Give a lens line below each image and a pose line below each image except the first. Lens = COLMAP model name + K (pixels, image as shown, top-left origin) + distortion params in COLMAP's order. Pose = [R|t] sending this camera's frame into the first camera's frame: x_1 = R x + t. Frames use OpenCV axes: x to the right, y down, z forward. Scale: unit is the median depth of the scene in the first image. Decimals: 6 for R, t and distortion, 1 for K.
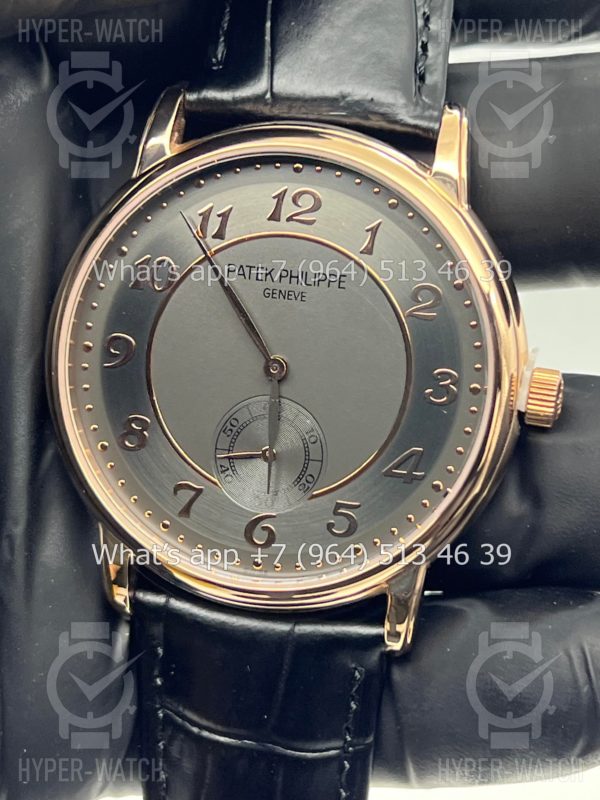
lens RADIAL K [[1533.0, 0, 300.0], [0, 1533.0, 400.0], [0, 0, 1]] dist [0.483344, -3.636228]
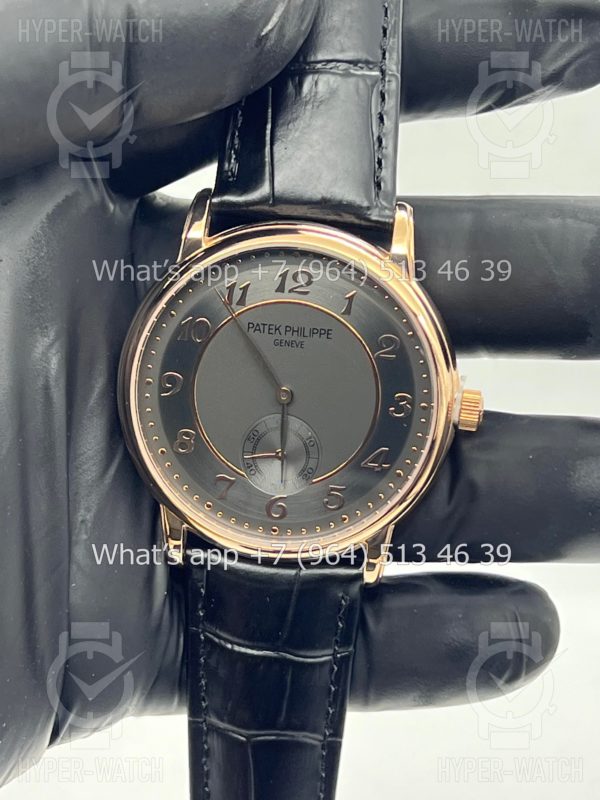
lens RADIAL K [[1765.4, 0, 300.0], [0, 1765.4, 400.0], [0, 0, 1]] dist [0.281747, 0.436453]
pose [[0.998740, -0.033623, 0.037253, -0.061824], [0.030636, 0.996480, 0.078035, -0.142338], [-0.039746, -0.076796, 0.996254, -0.626299]]
